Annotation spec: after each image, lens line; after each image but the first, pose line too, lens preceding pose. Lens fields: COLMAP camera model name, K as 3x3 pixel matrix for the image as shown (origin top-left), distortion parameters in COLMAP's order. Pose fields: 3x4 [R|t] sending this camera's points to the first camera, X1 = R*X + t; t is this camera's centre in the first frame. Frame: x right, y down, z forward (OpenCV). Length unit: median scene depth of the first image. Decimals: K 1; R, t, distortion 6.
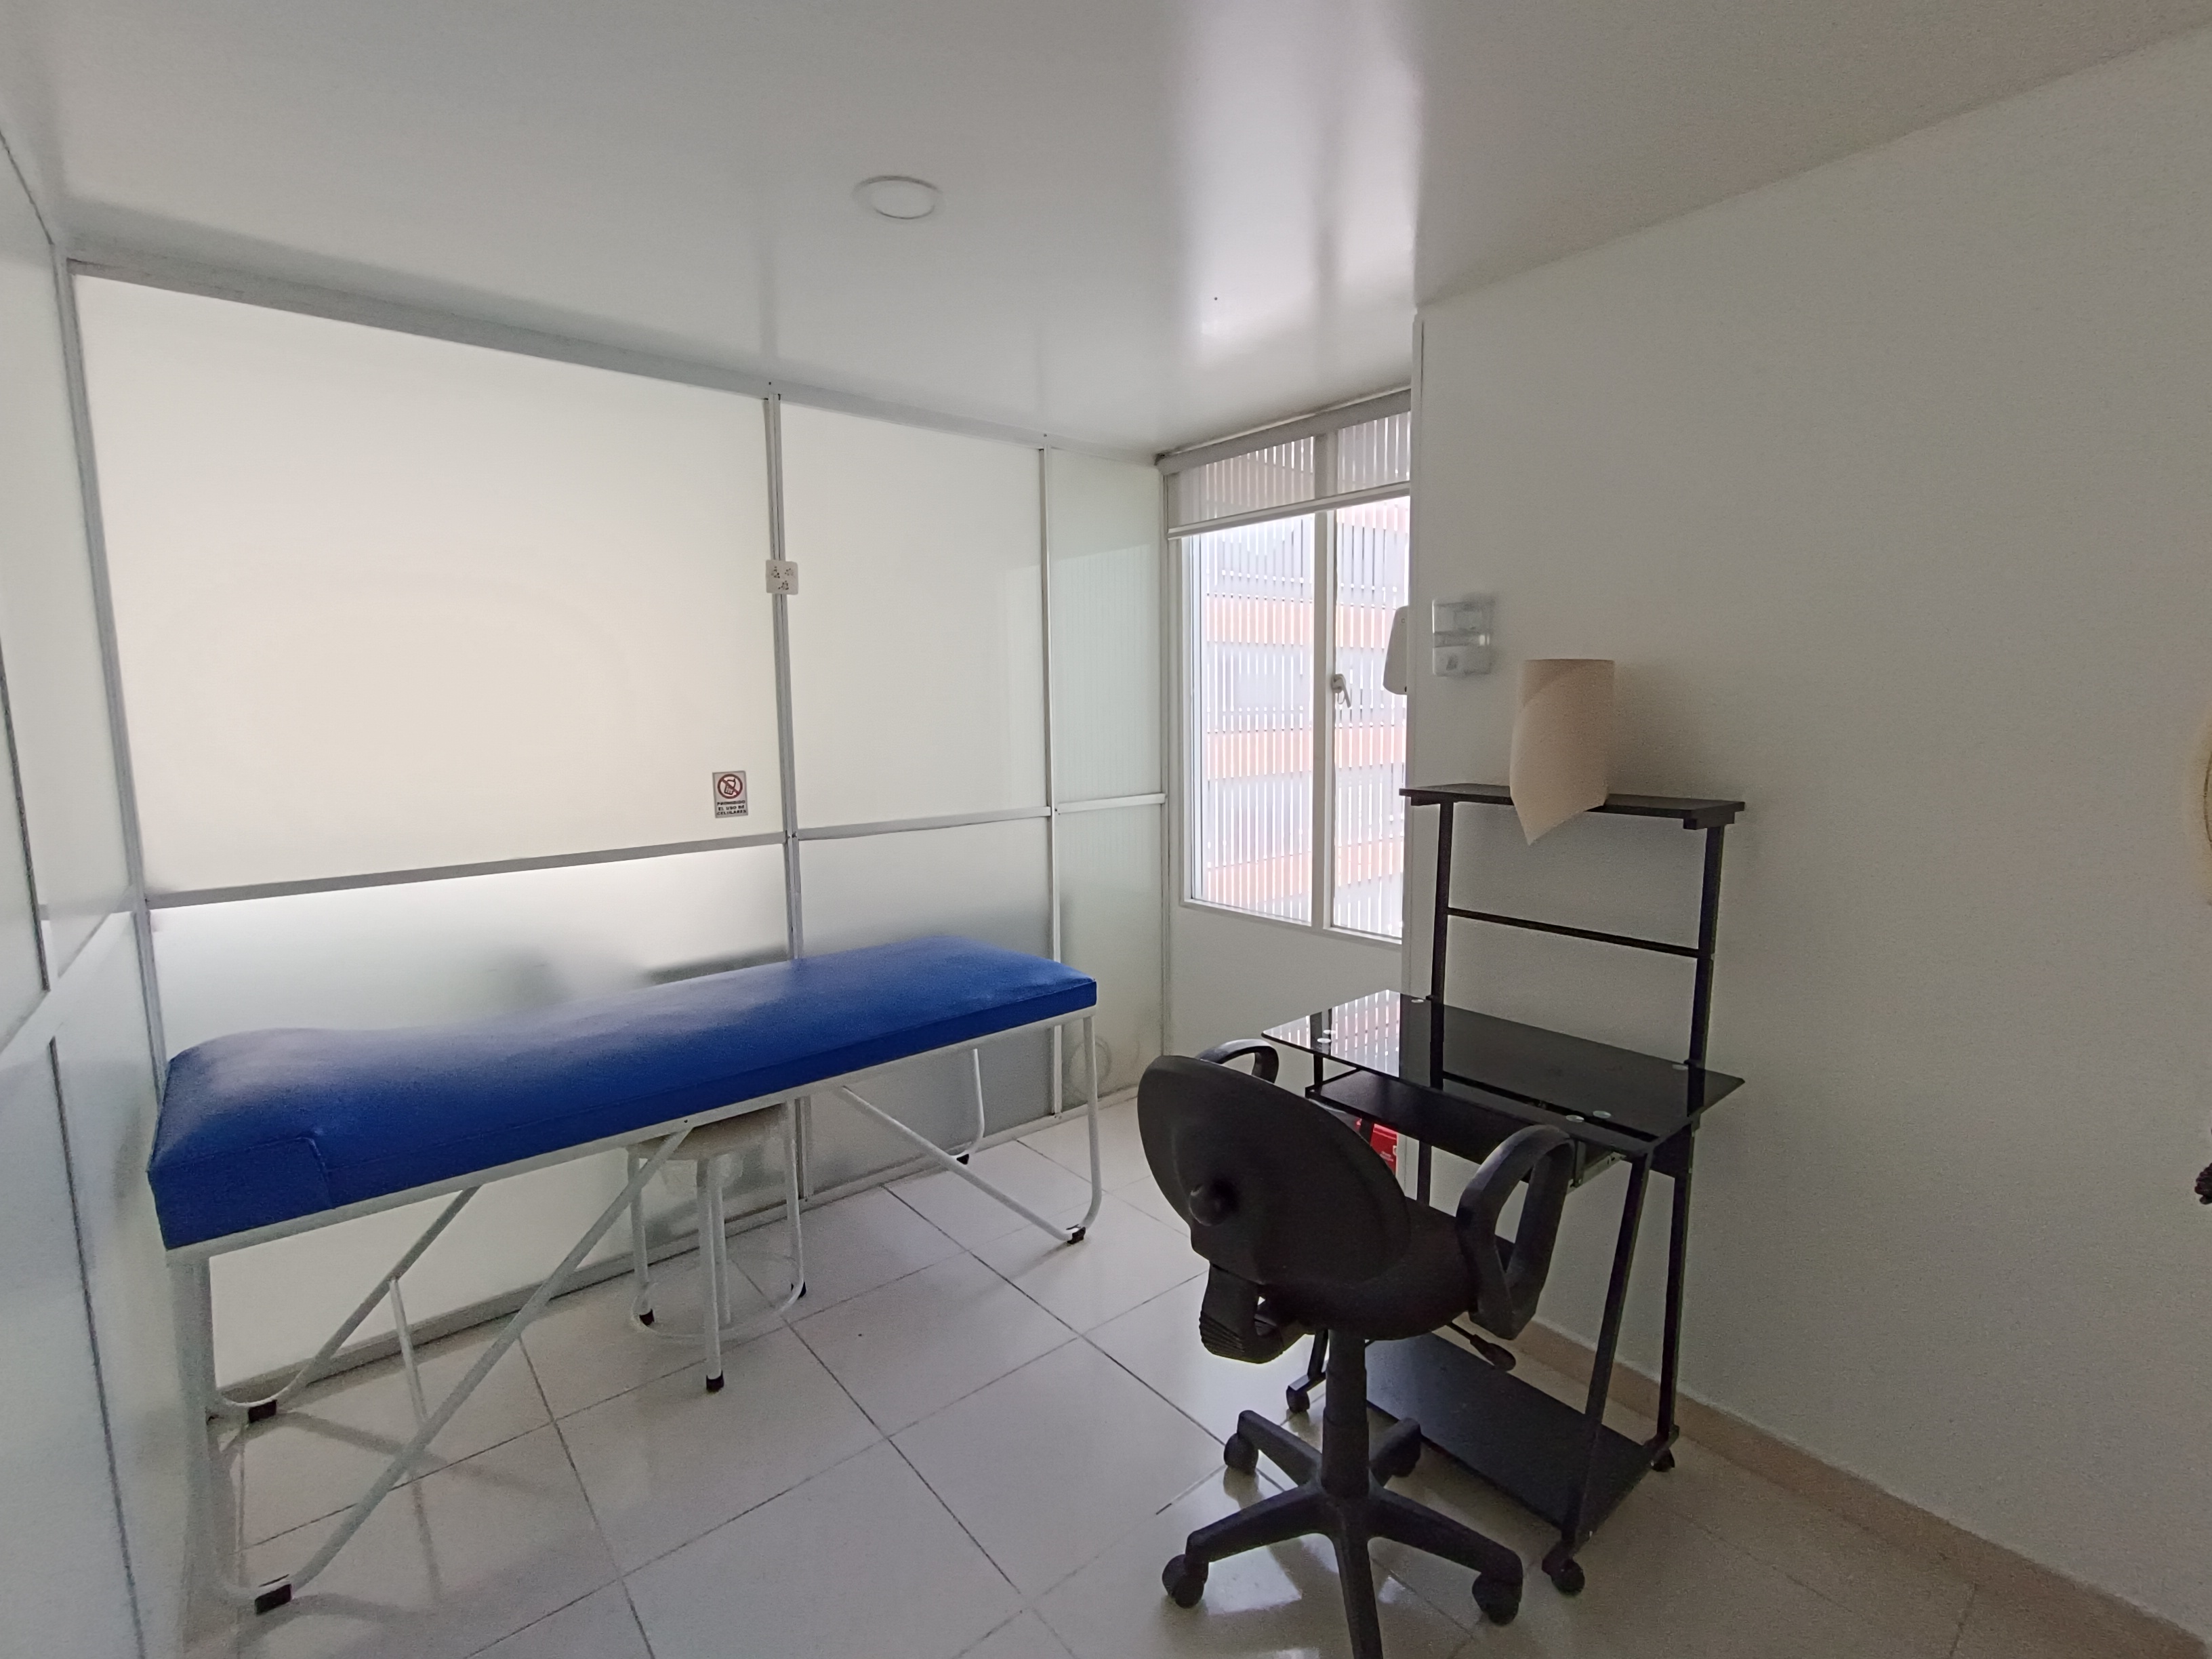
lens RADIAL K [[994.7, 0, 1104.2], [0, 994.7, 805.4], [0, 0, 1]] dist [-0.020671, 0.006675]
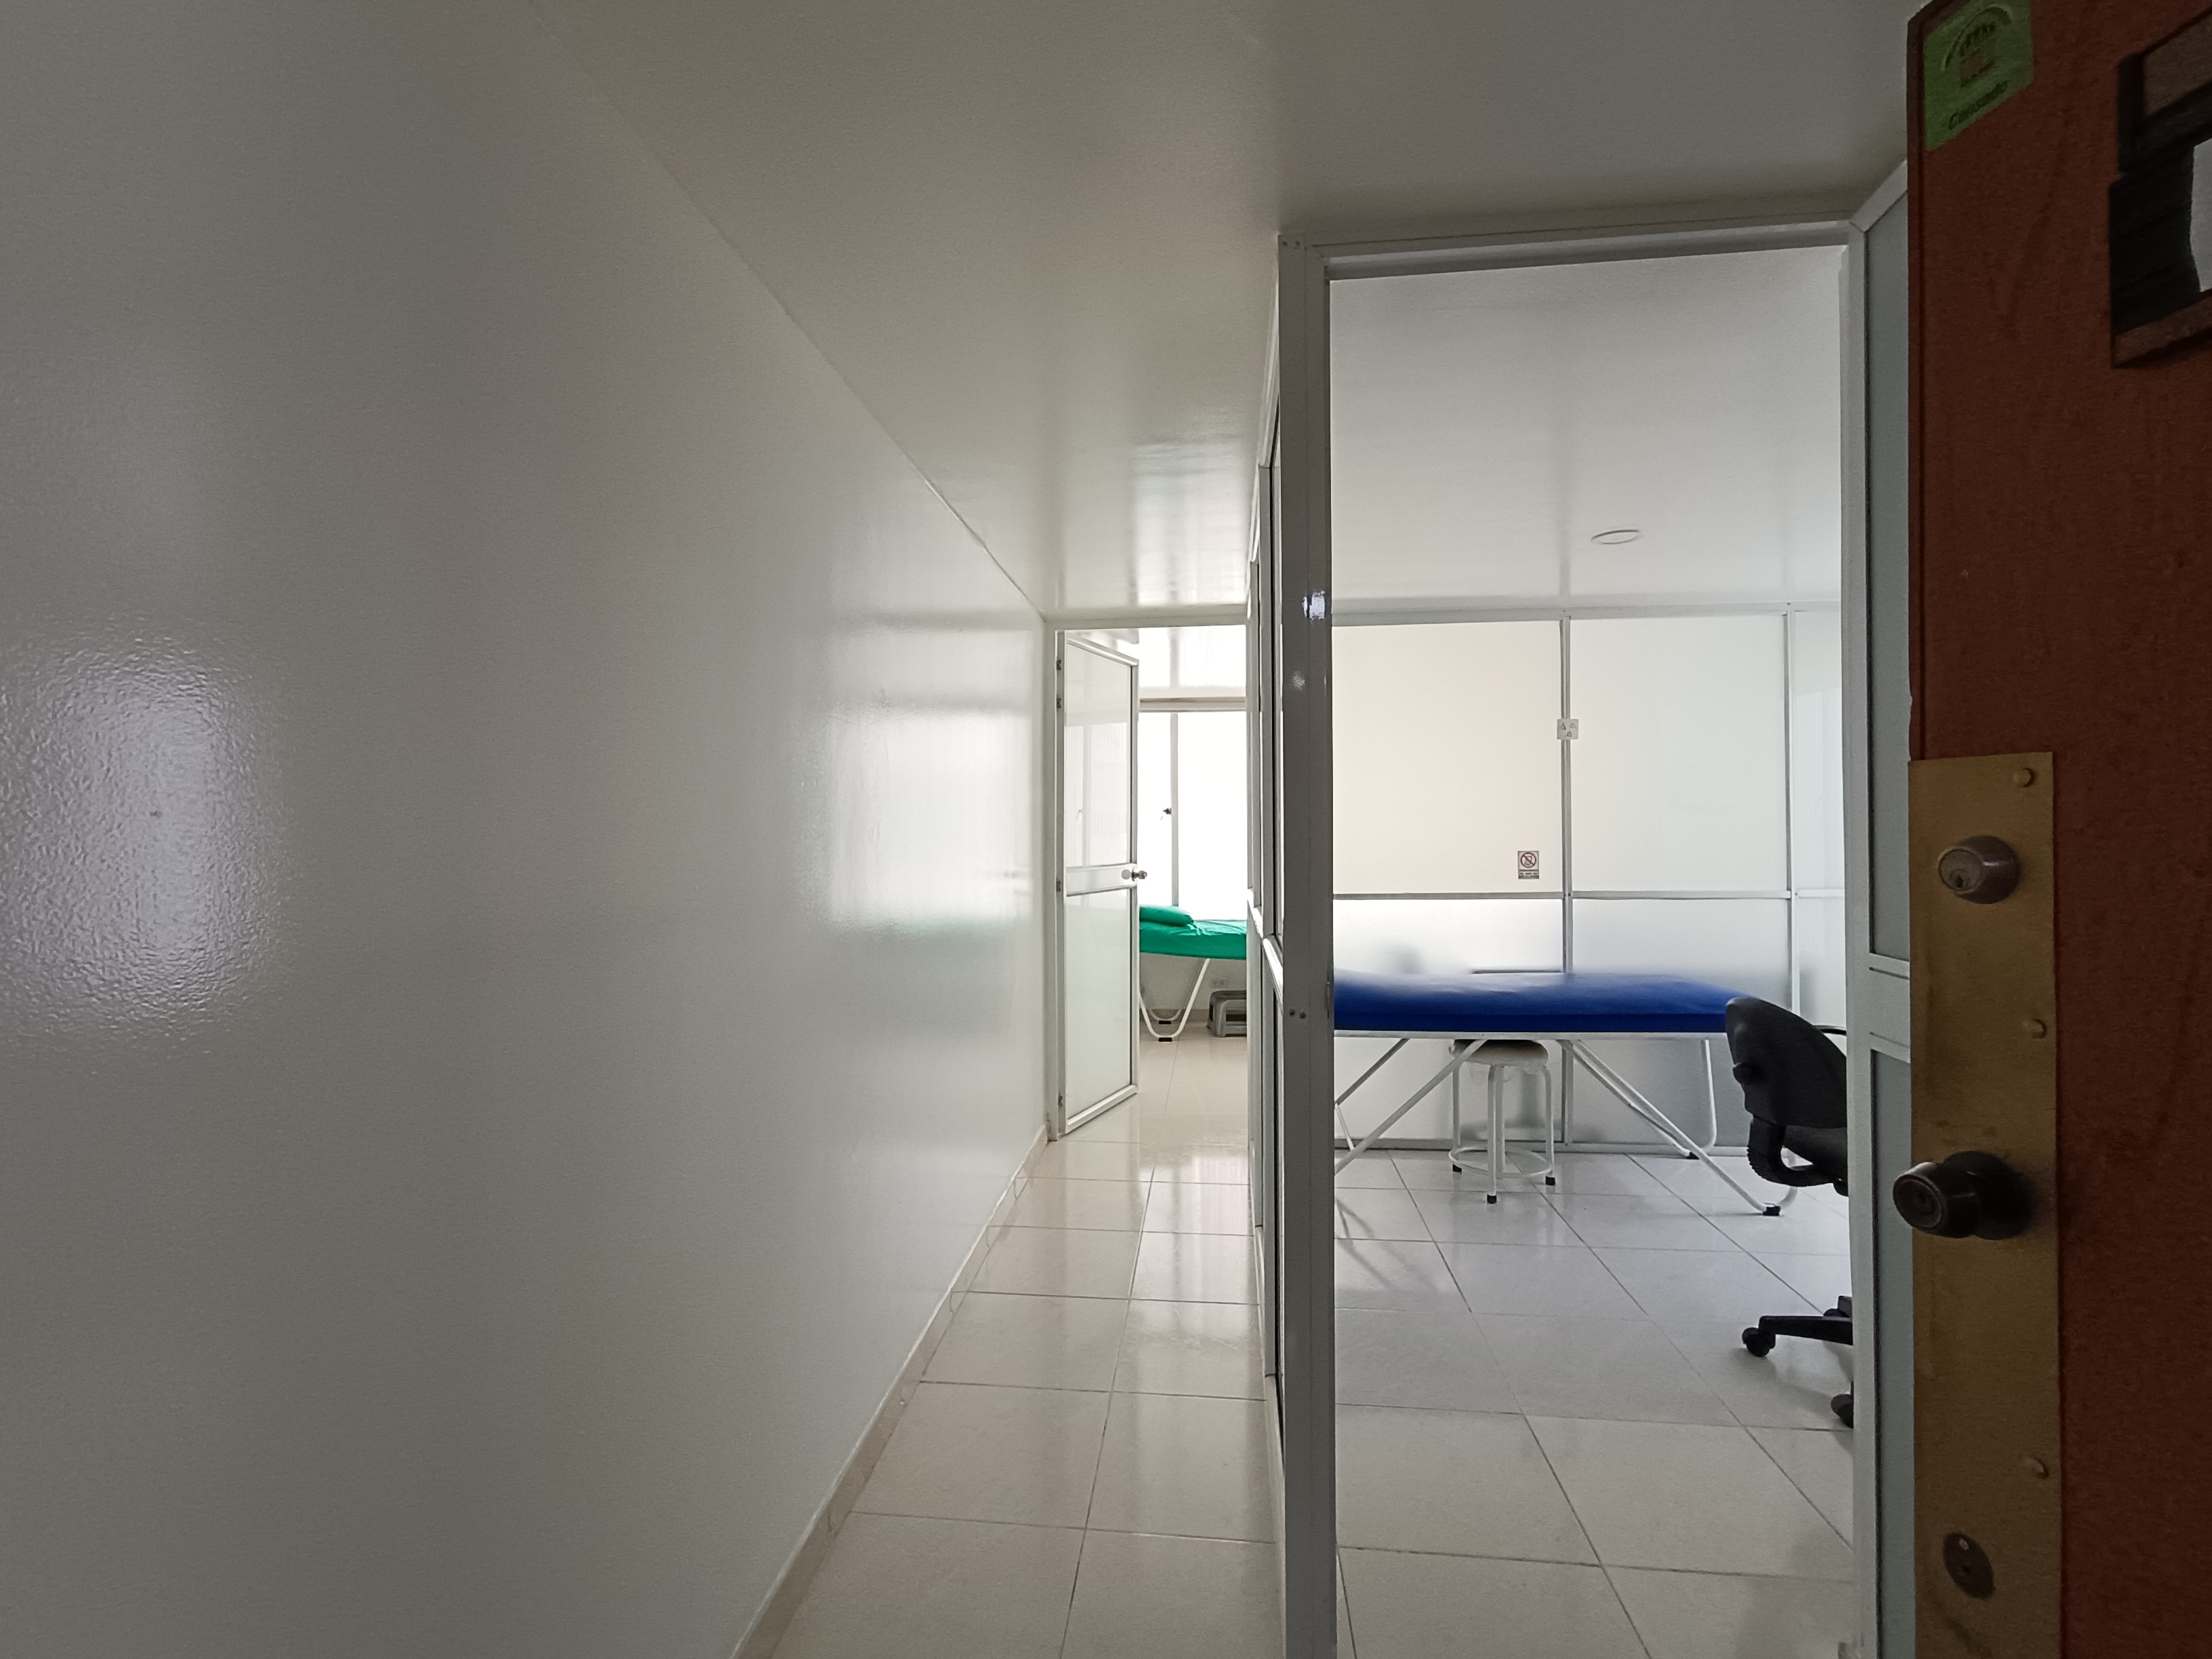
lens RADIAL K [[994.7, 0, 1104.2], [0, 994.7, 805.4], [0, 0, 1]] dist [-0.020671, 0.006675]
pose [[0.688615, 0.001519, -0.725126, 0.316694], [-0.083711, 0.993478, -0.077415, 0.075948], [0.720279, 0.114010, 0.684251, -0.607464]]
